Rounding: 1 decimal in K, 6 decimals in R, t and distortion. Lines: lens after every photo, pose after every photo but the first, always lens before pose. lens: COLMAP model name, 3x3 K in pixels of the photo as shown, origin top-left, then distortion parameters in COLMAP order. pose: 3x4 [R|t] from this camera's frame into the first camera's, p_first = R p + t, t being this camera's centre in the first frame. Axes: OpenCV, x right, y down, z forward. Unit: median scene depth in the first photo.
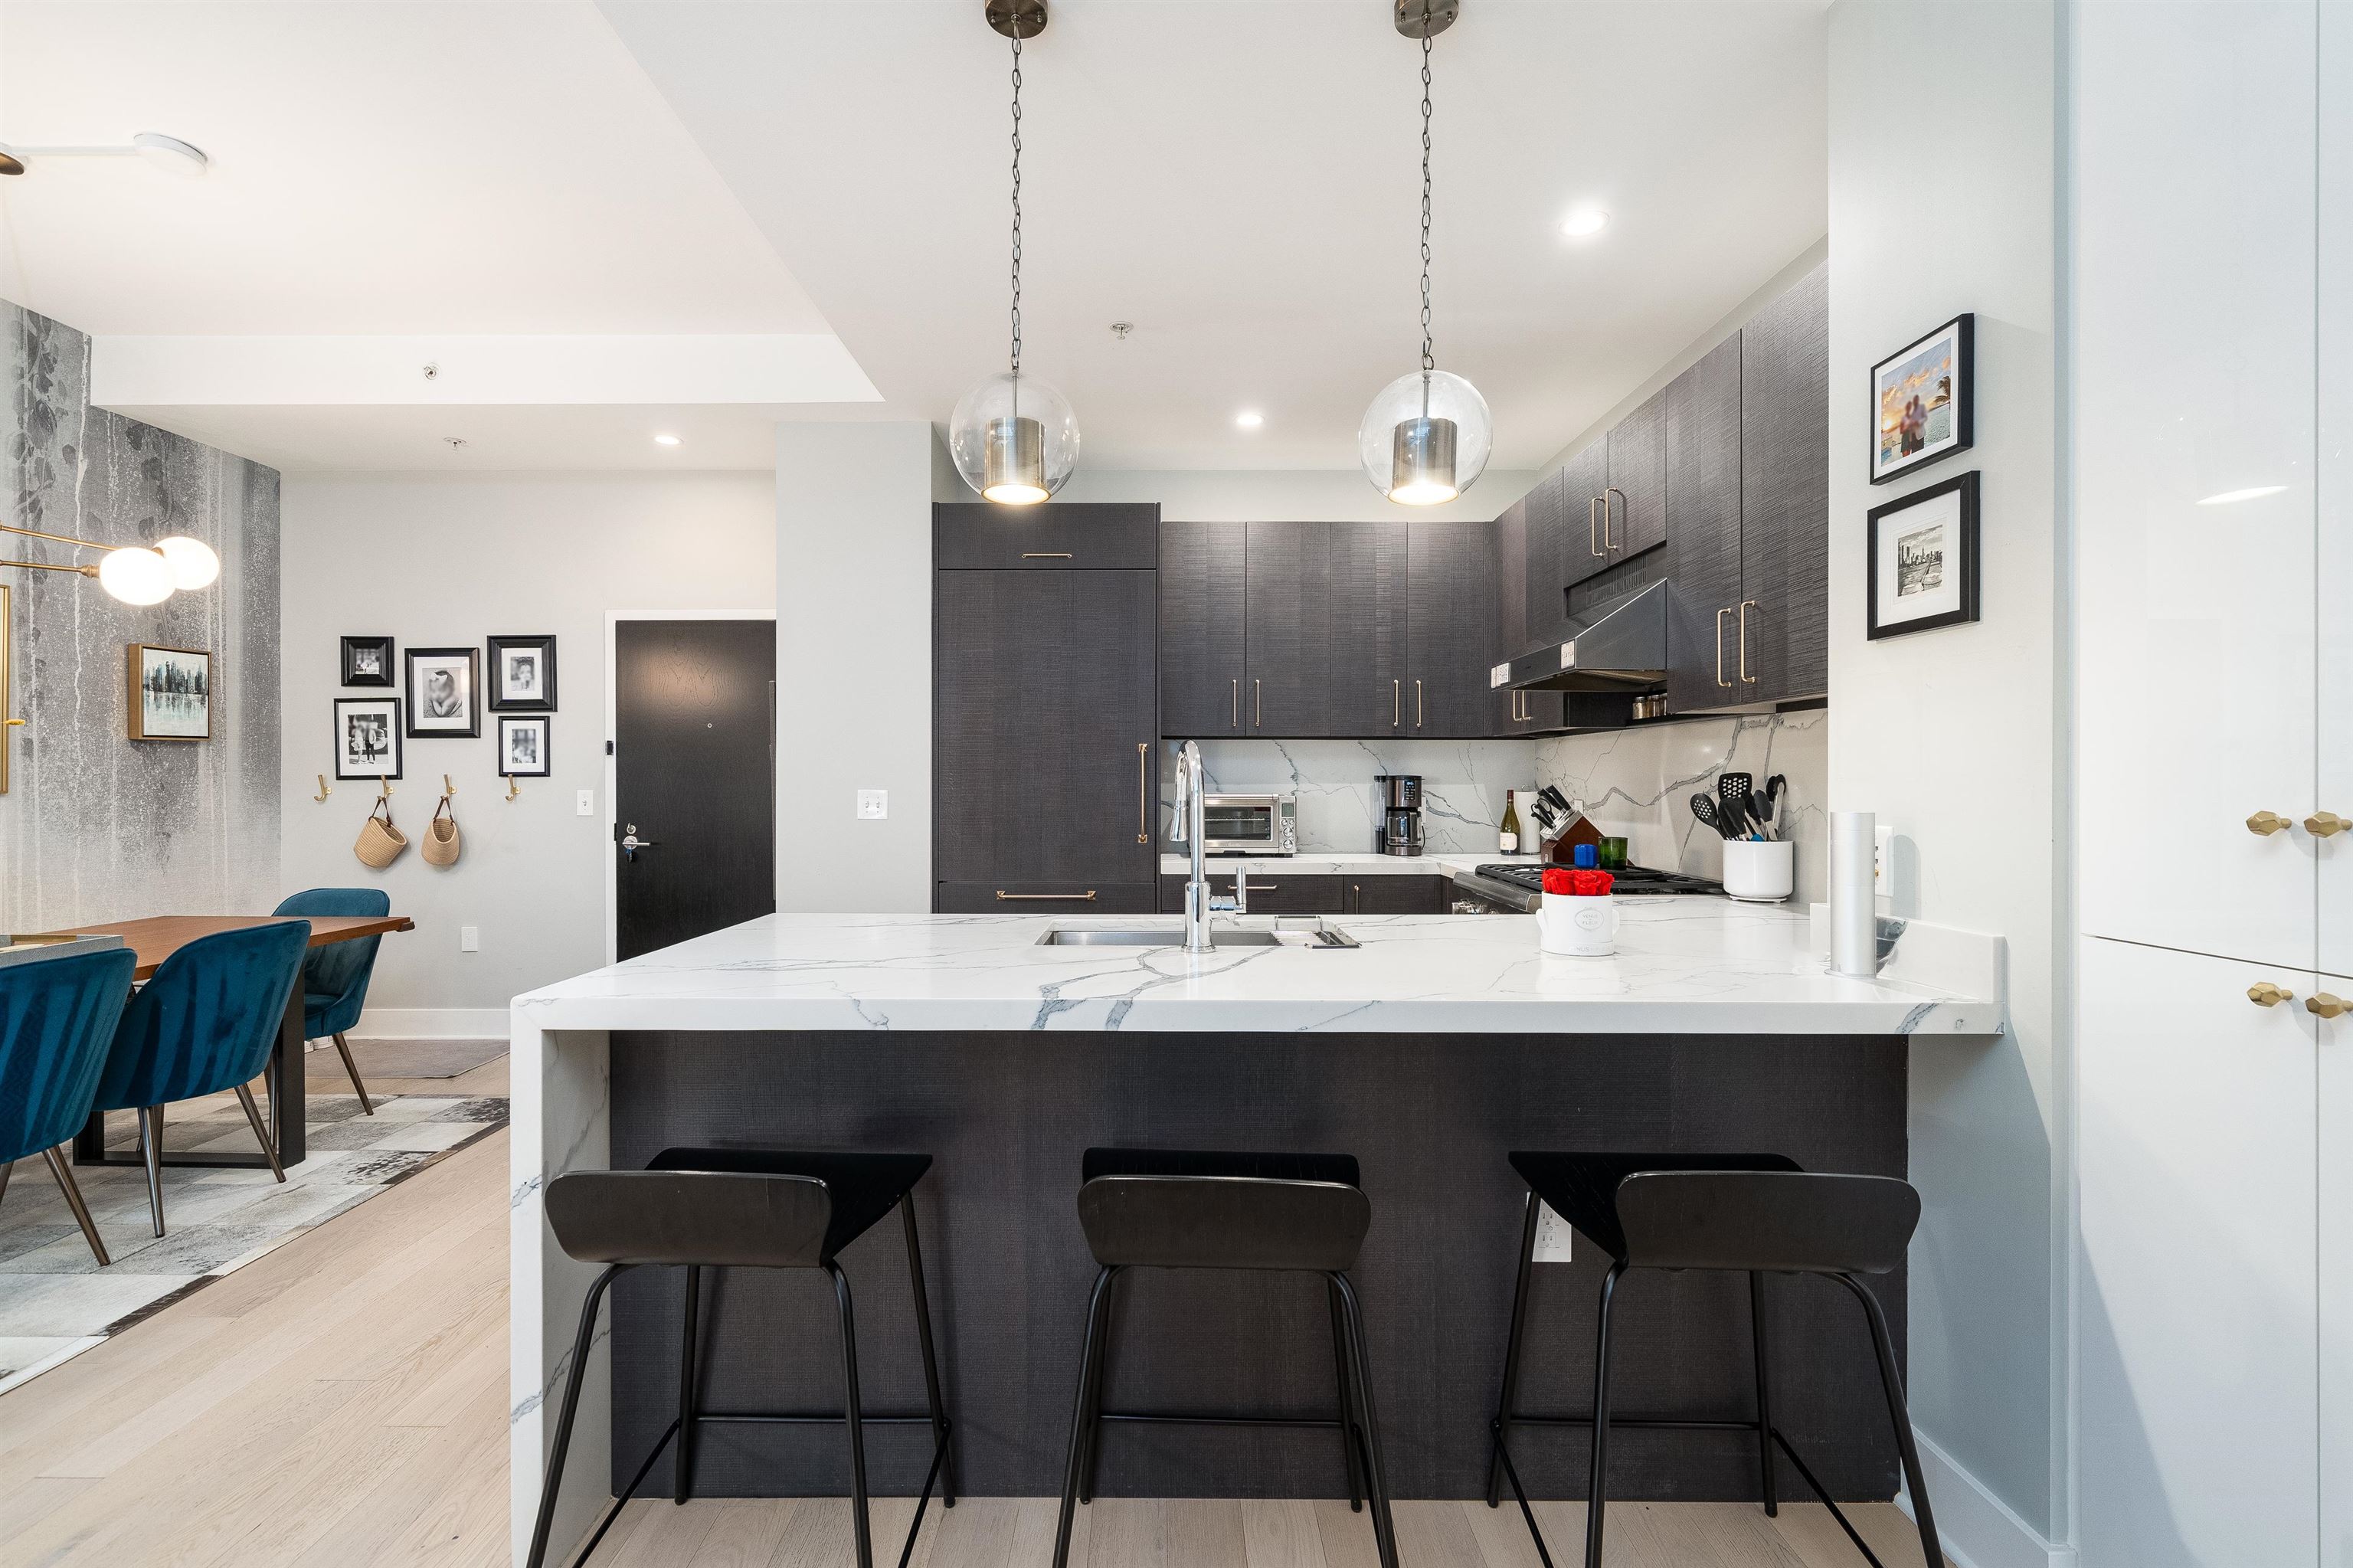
lens RADIAL K [[1017.8, 0, 1149.3], [0, 1017.8, 782.7], [0, 0, 1]] dist [0.000825, -0.000776]
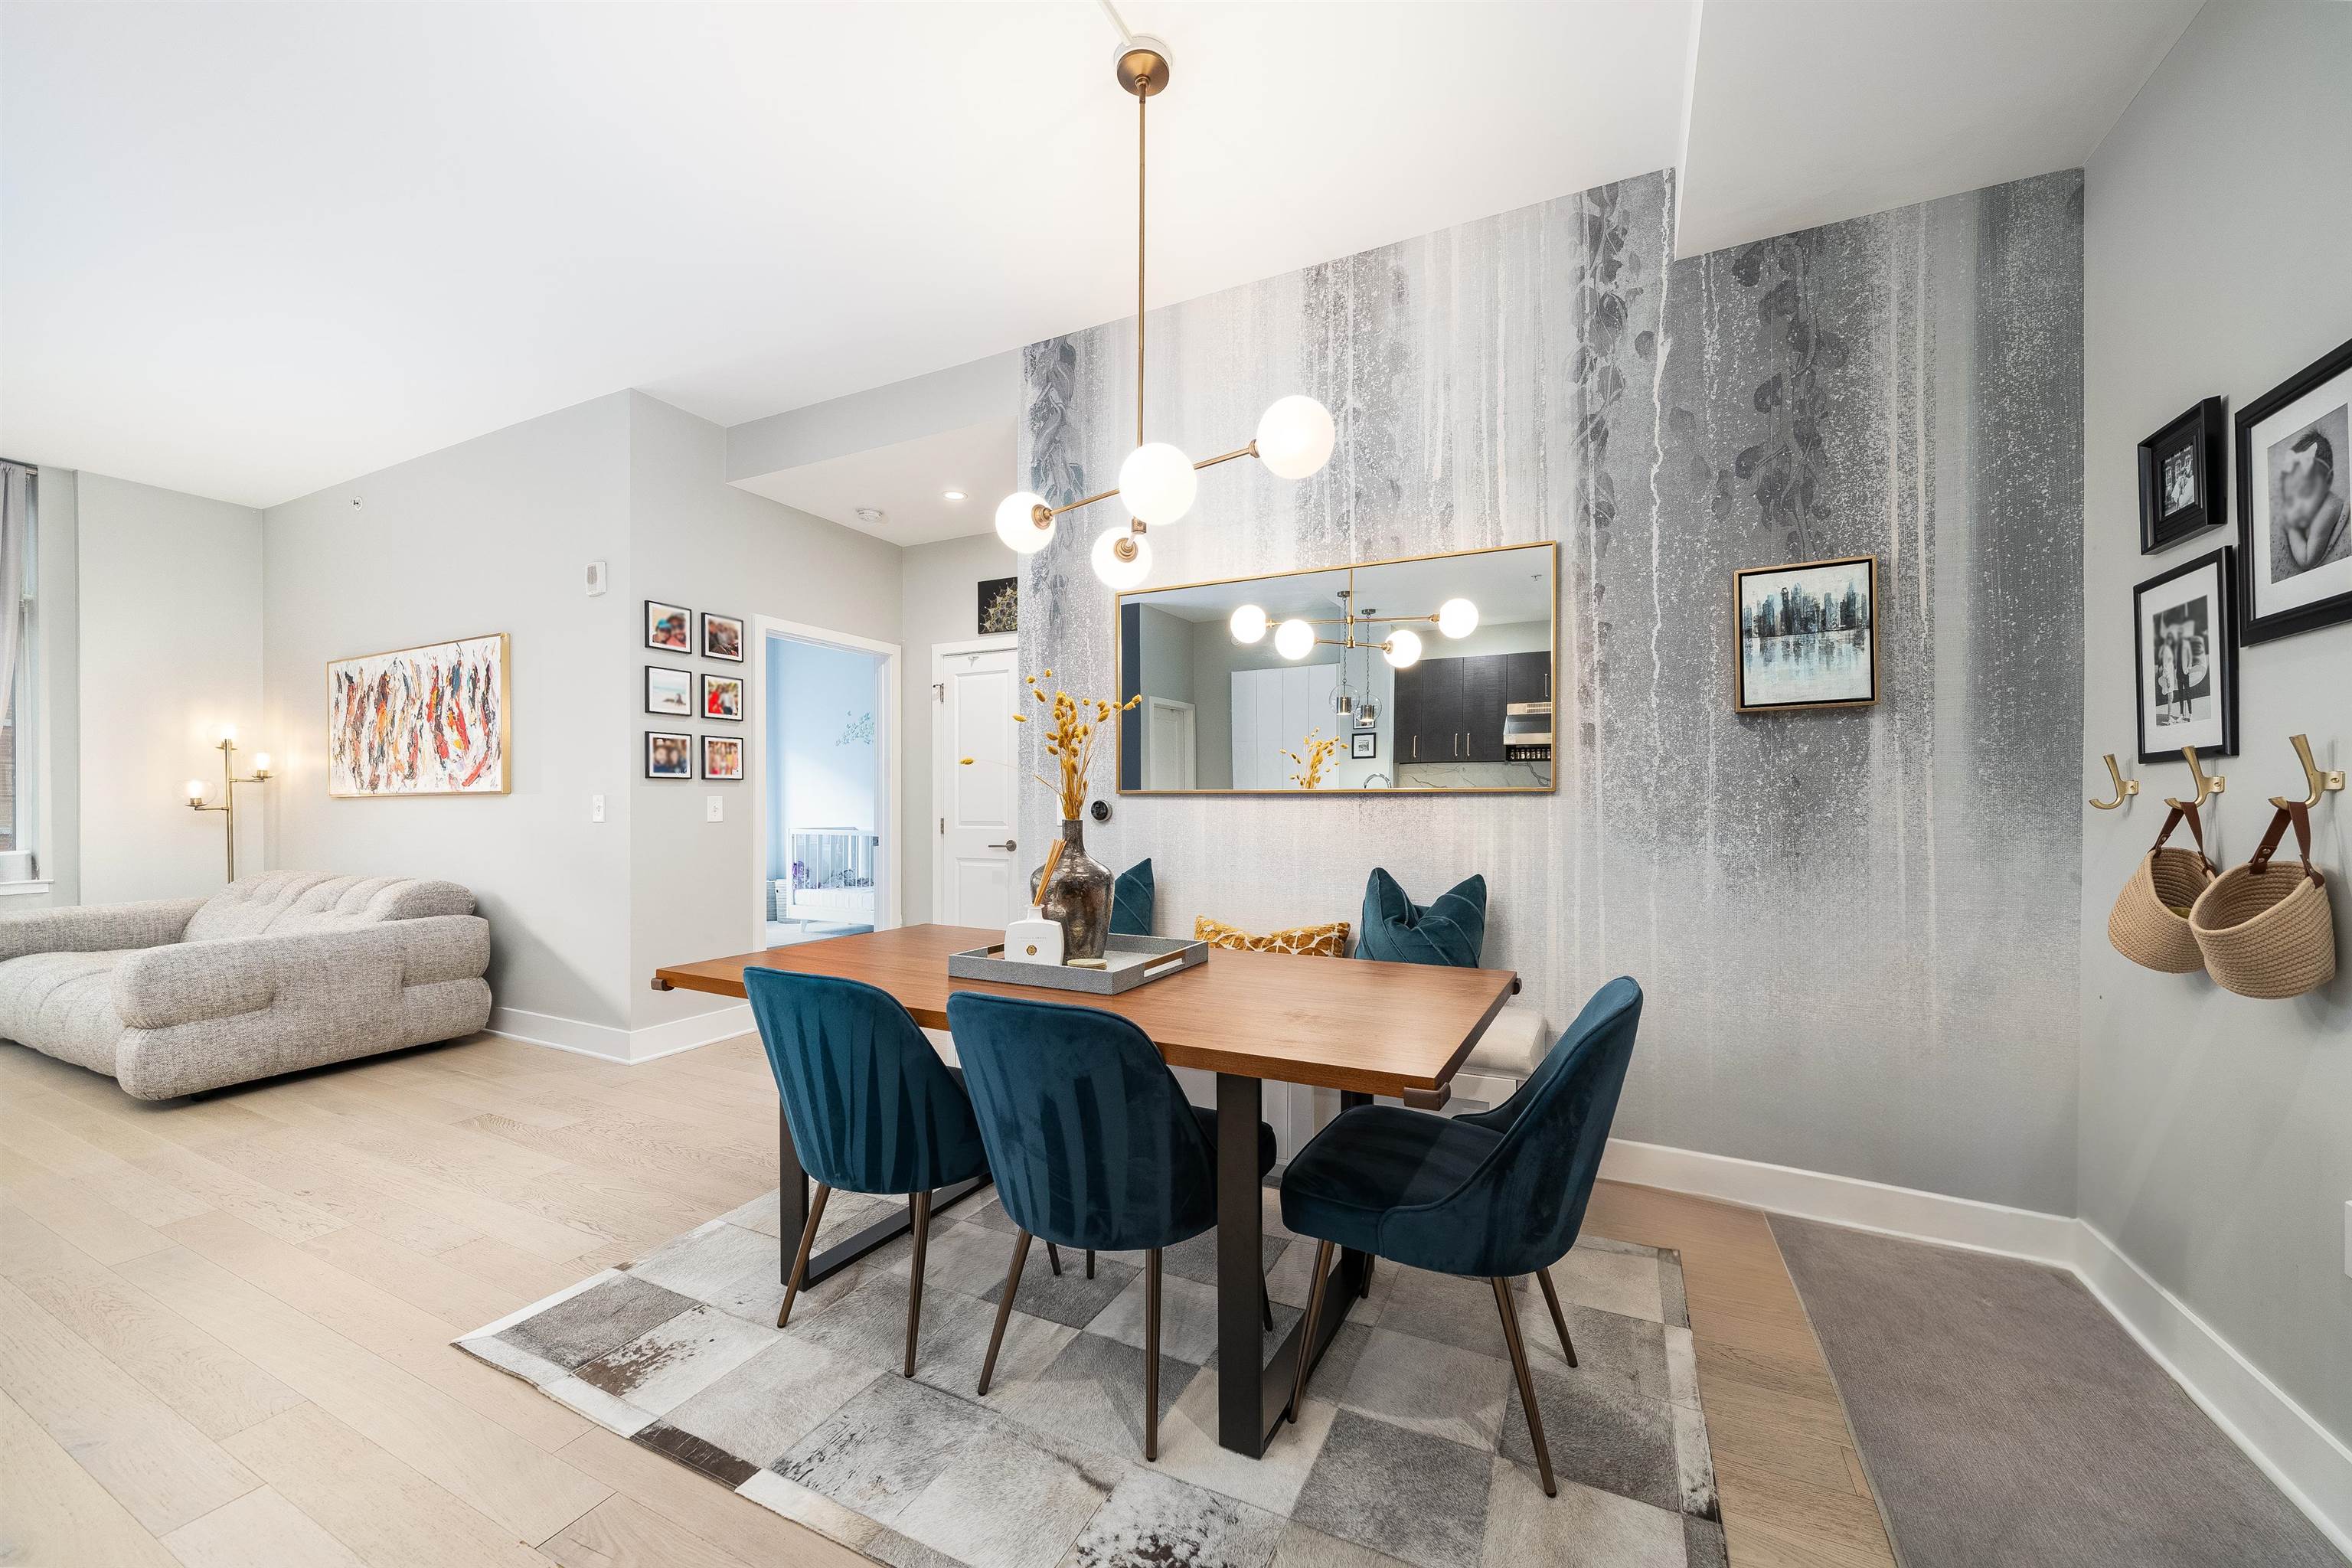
lens RADIAL K [[866.0, 0, 1184.6], [0, 866.0, 805.6], [0, 0, 1]] dist [-0.003941, -0.000242]
pose [[-0.426246, 0.002507, -0.904604, -0.301795], [-0.002312, 0.999990, 0.003861, 0.017116], [0.904604, 0.003737, -0.426236, 0.871958]]
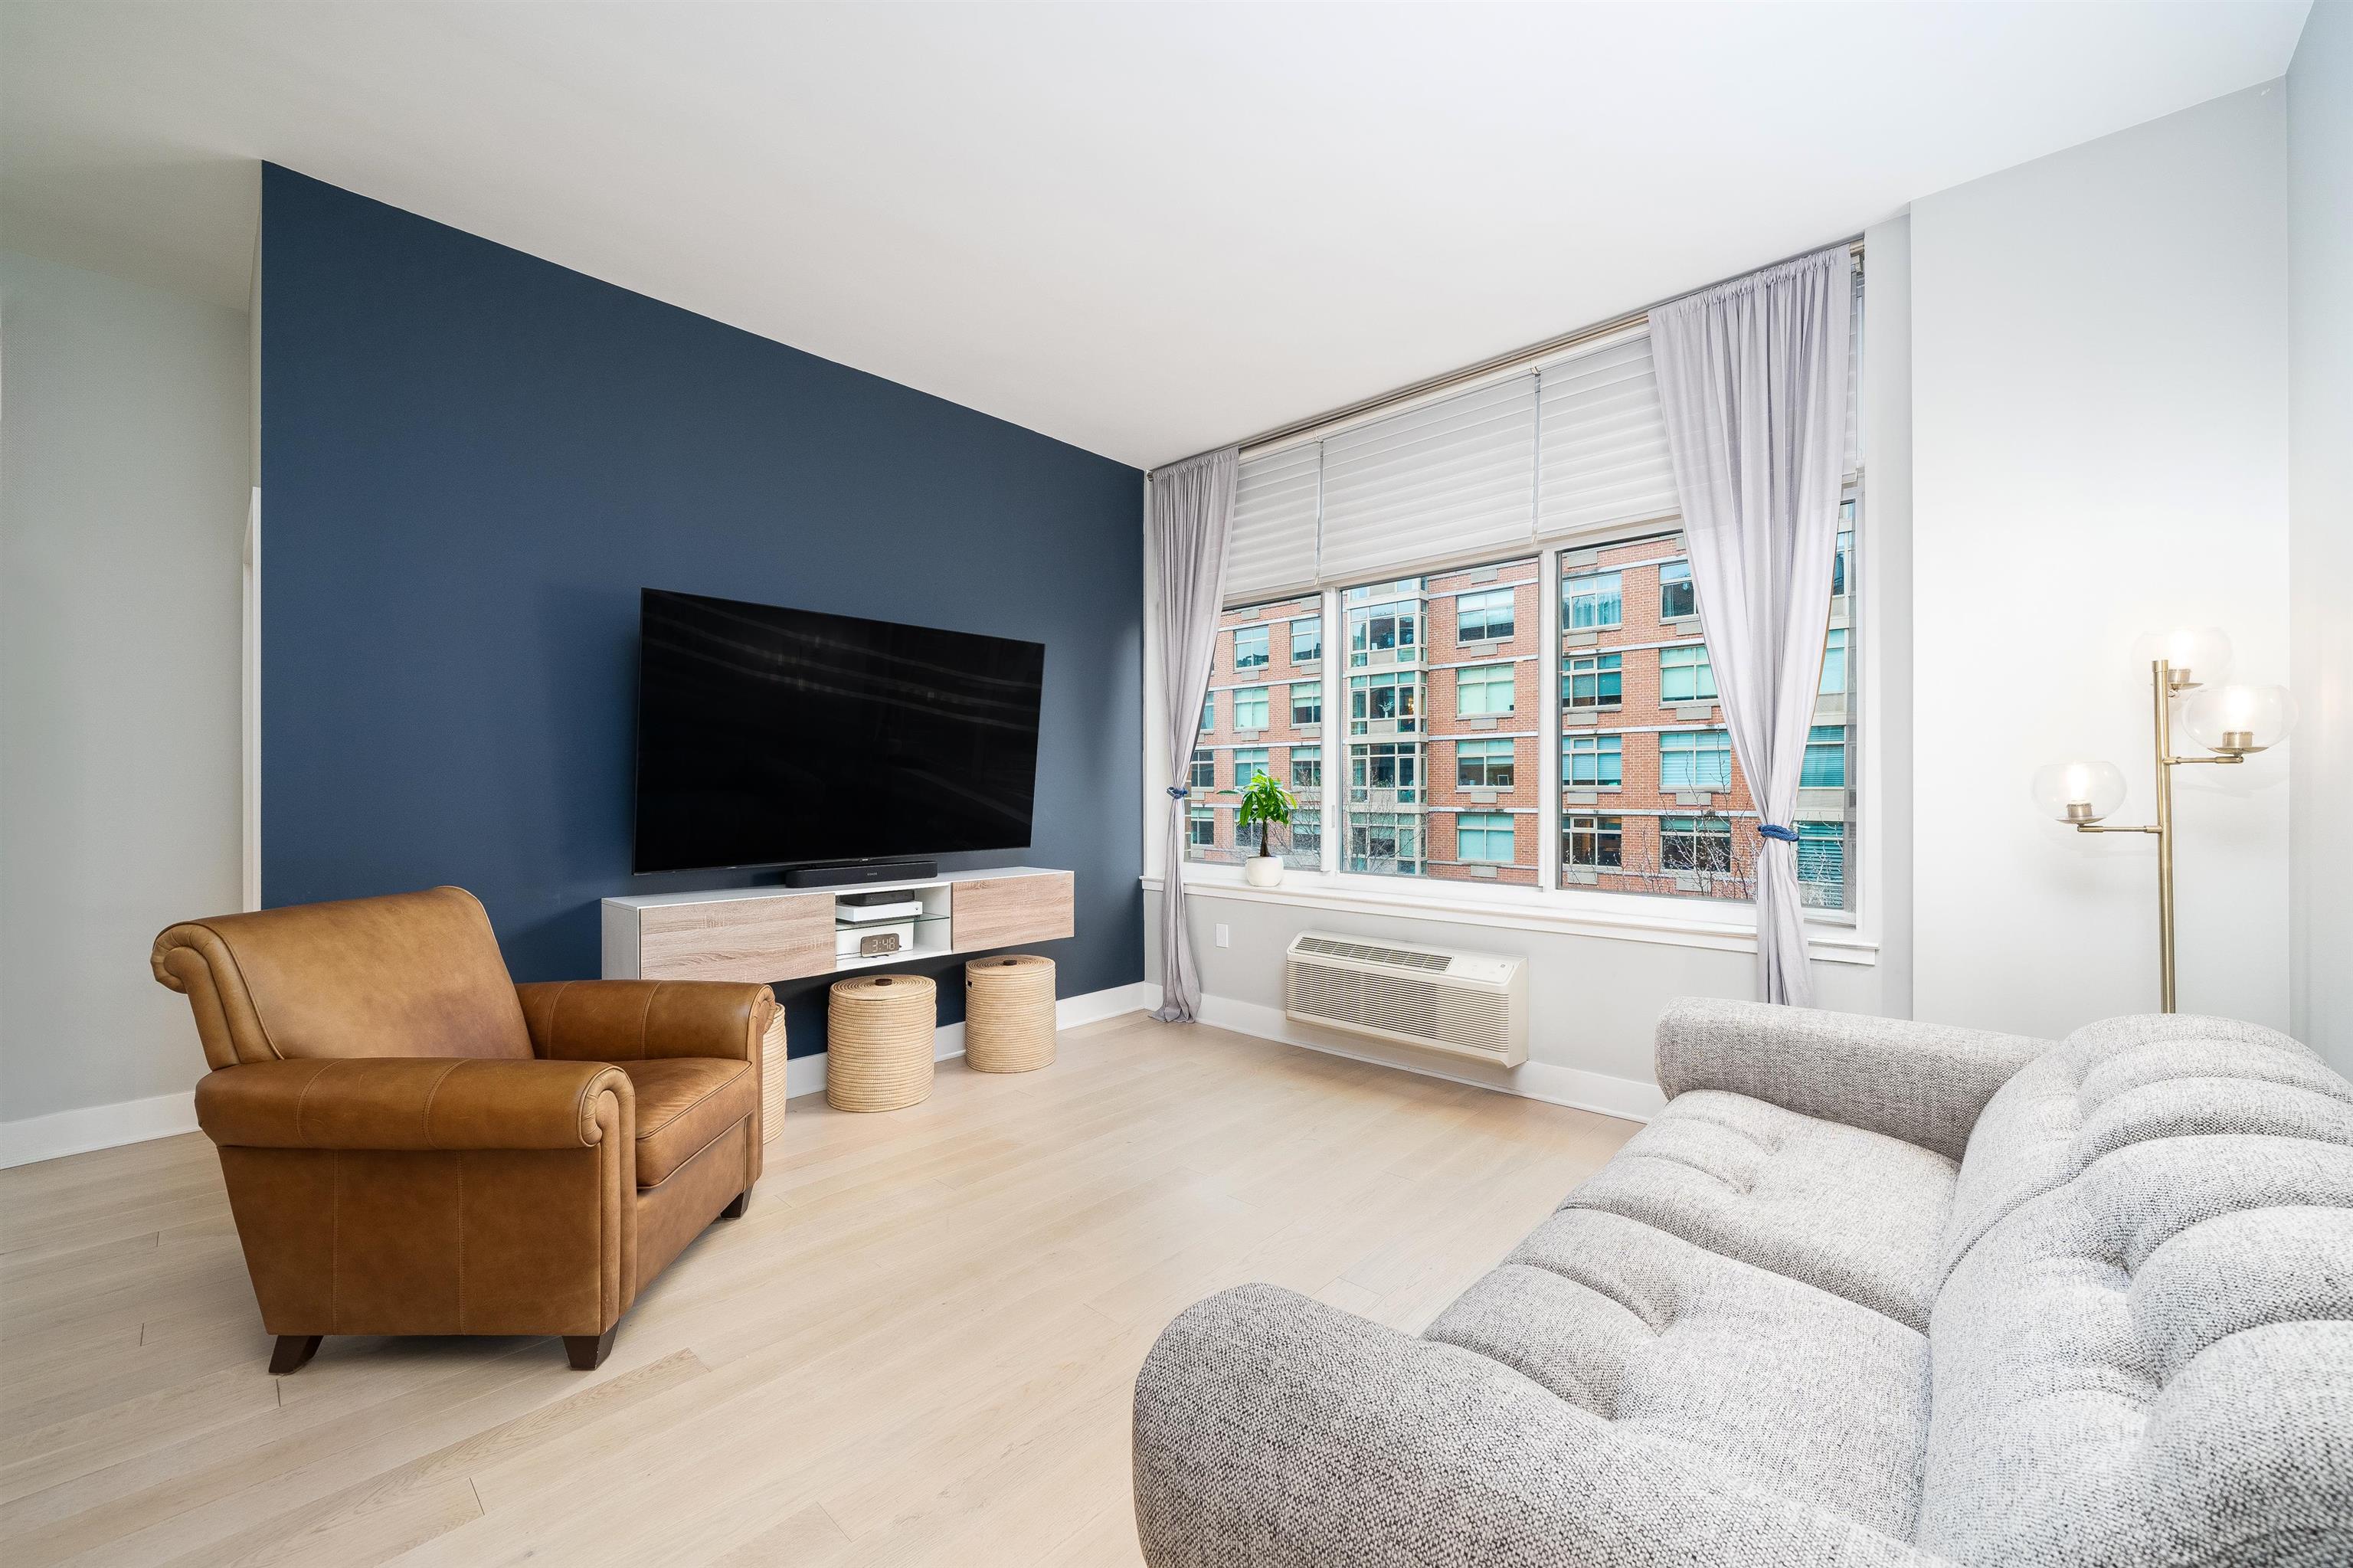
lens RADIAL K [[920.2, 0, 1176.5], [0, 920.2, 784.0], [0, 0, 1]] dist [-0.001821, -0.000033]
pose [[-0.731240, 0.003437, 0.682112, -0.747062], [0.001355, 0.999993, -0.003587, 0.004524], [-0.682119, -0.001698, -0.731239, -0.036908]]
